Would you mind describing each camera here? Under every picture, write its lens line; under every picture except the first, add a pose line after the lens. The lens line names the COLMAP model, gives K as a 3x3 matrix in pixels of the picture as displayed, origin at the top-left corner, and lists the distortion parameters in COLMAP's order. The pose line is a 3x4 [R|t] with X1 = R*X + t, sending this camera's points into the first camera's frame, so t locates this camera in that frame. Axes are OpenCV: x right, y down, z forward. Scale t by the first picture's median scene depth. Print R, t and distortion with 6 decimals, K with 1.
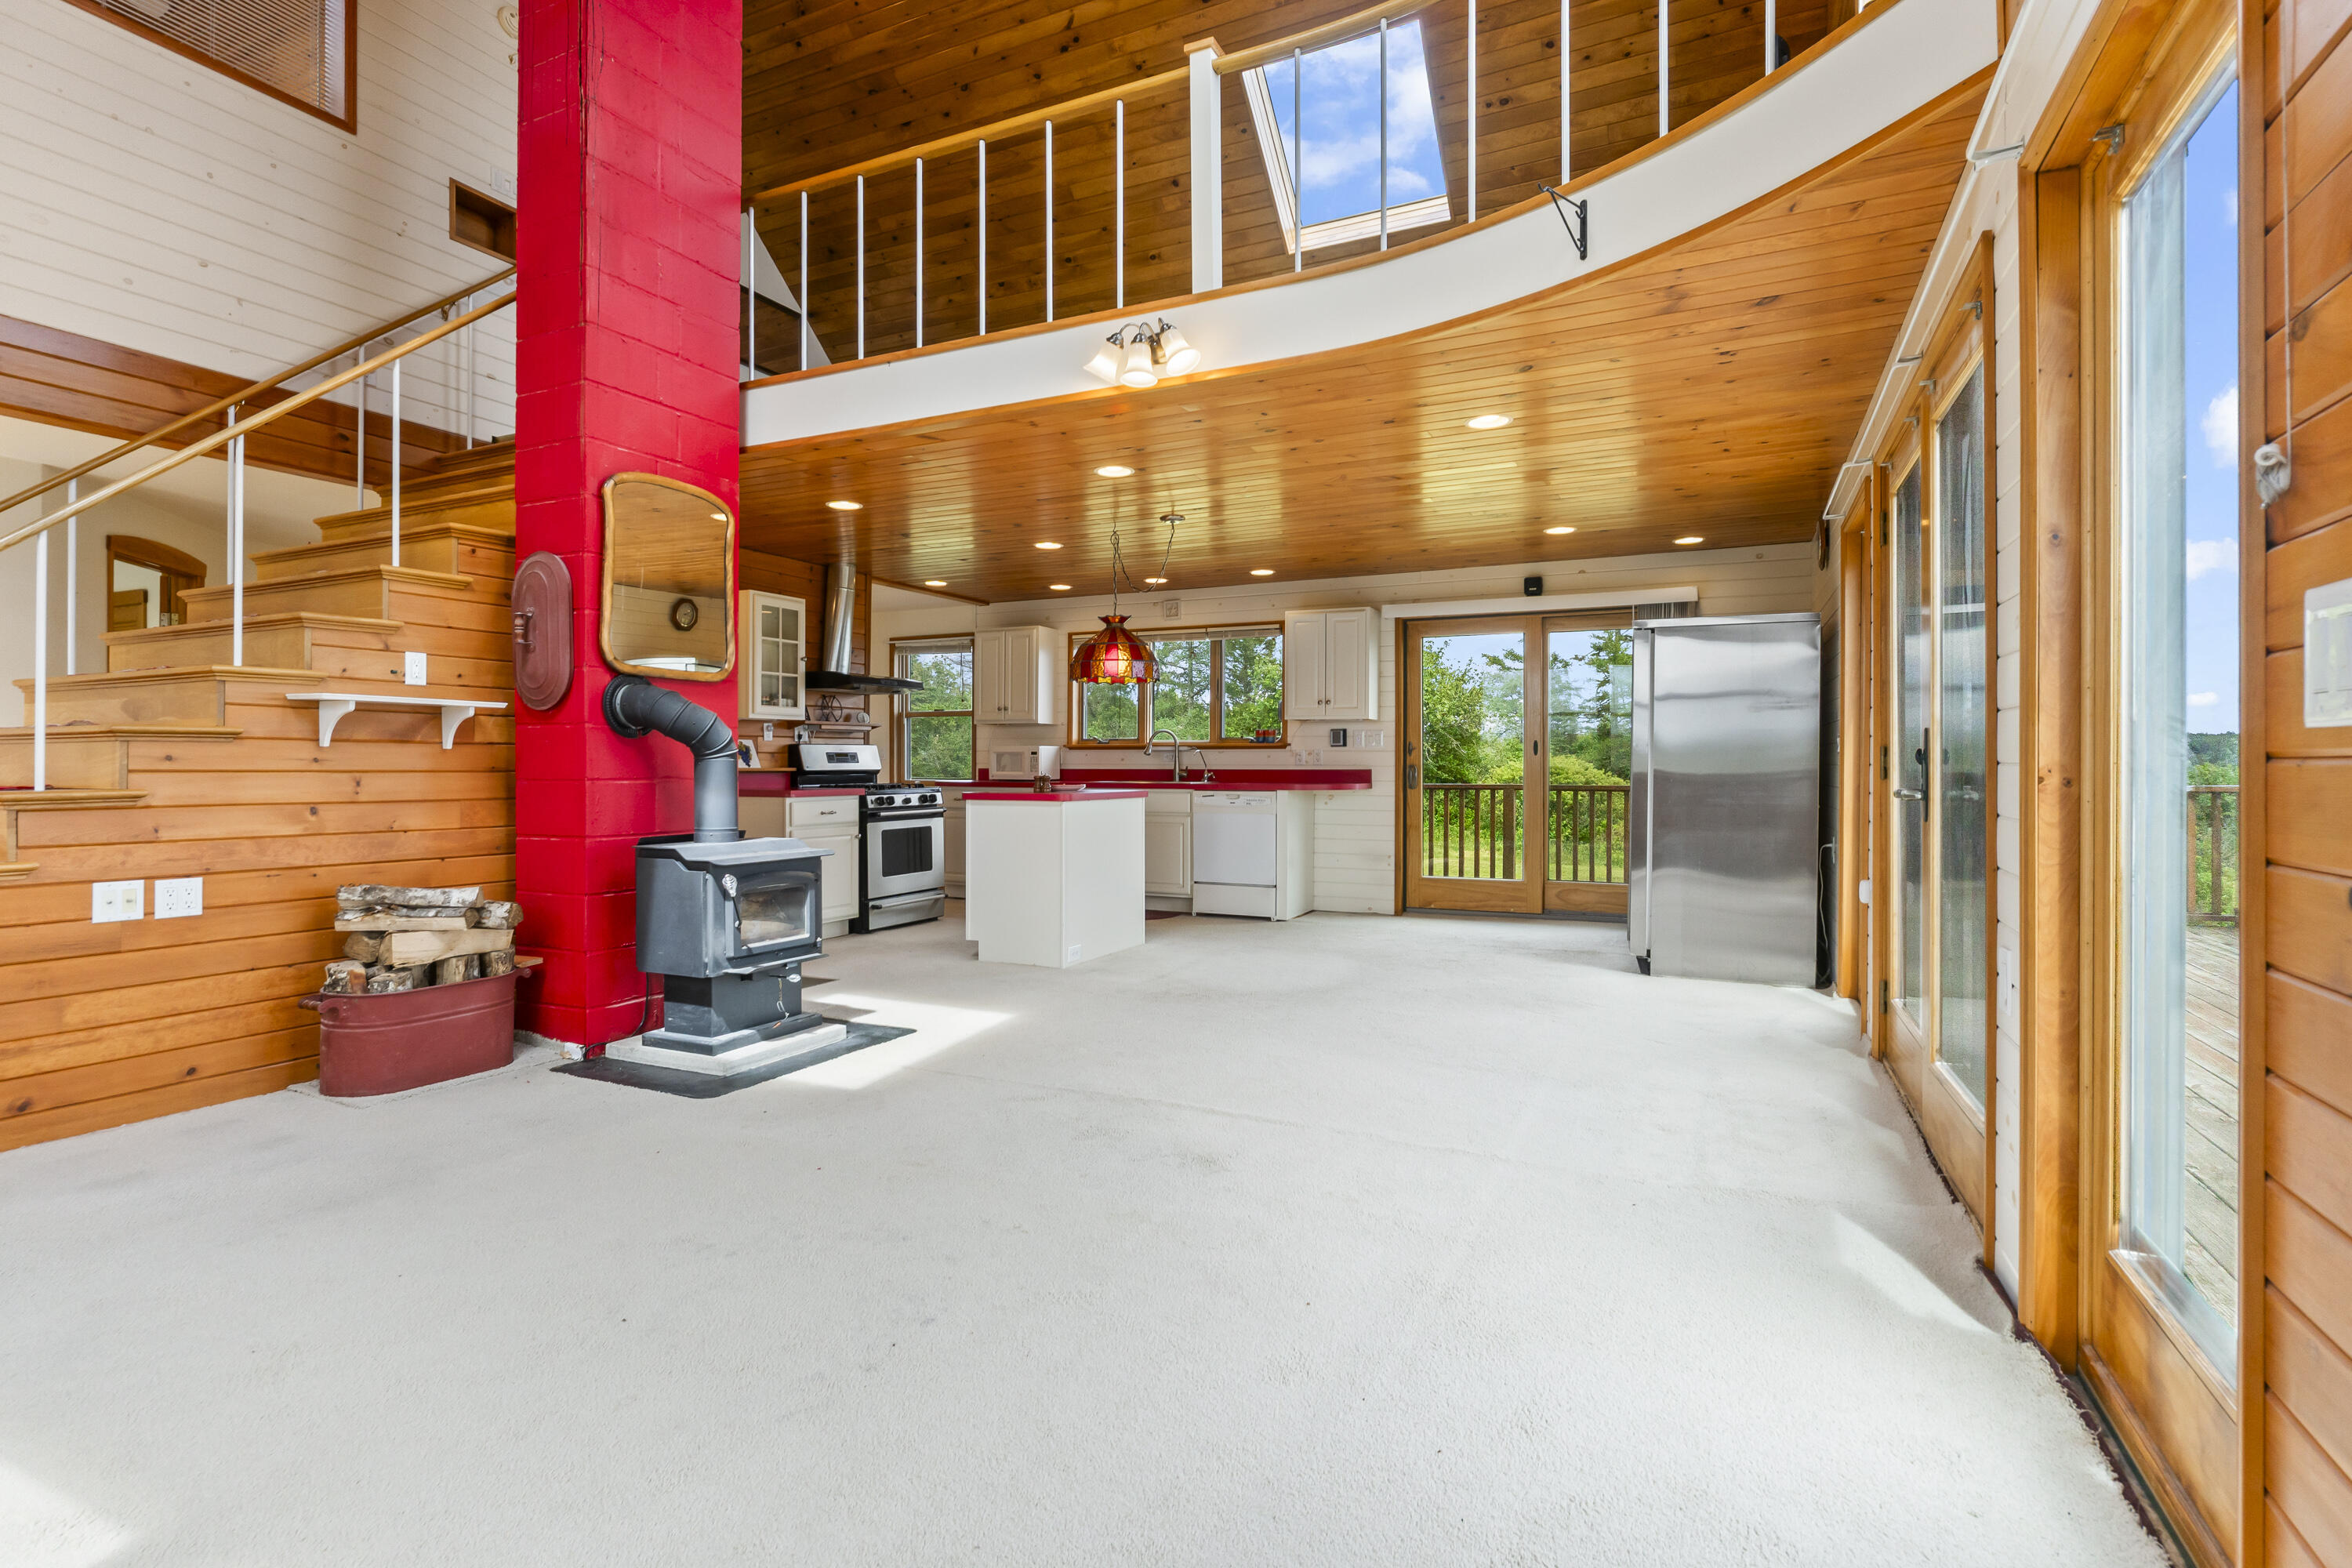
lens RADIAL K [[1135.2, 0, 1181.1], [0, 1135.2, 751.0], [0, 0, 1]] dist [-0.000605, -0.000086]
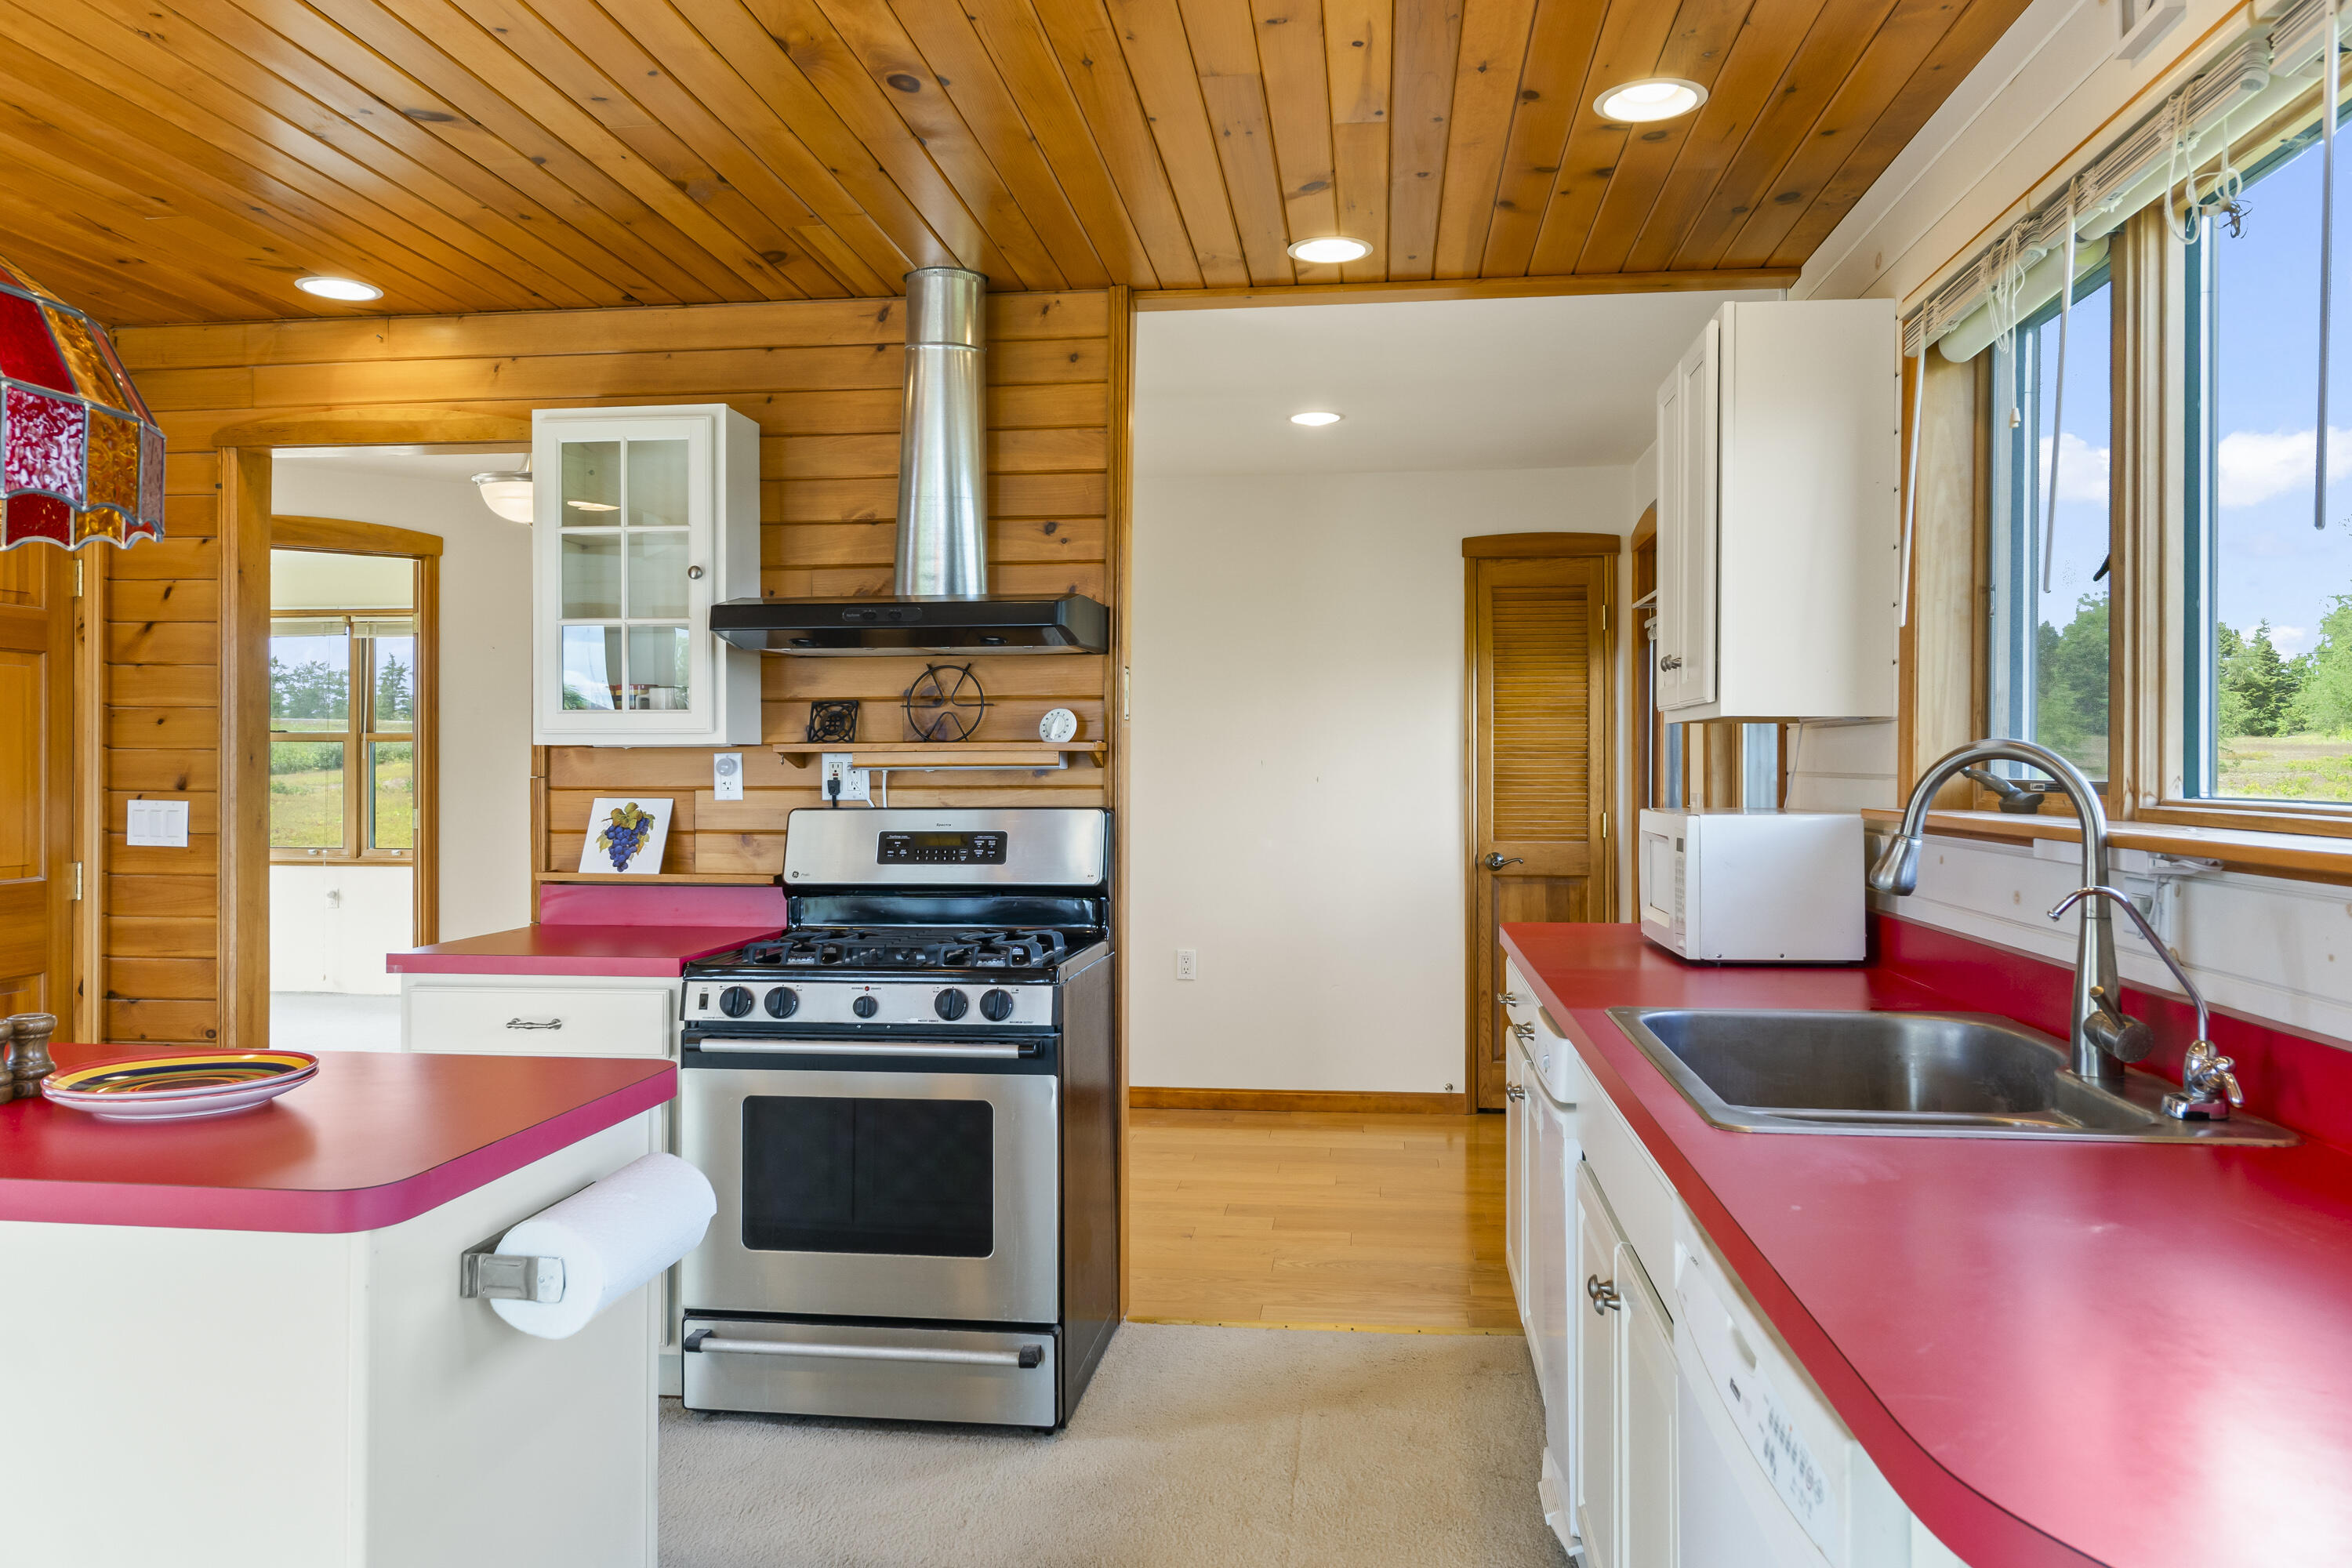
lens RADIAL K [[1663.4, 0, 1170.5], [0, 1663.4, 751.0], [0, 0, 1]] dist [0.001416, 0.000427]
pose [[0.313330, -0.011430, -0.949576, 0.187956], [0.009200, 0.999917, -0.009000, -0.017562], [0.949600, -0.005916, 0.313409, 0.890794]]
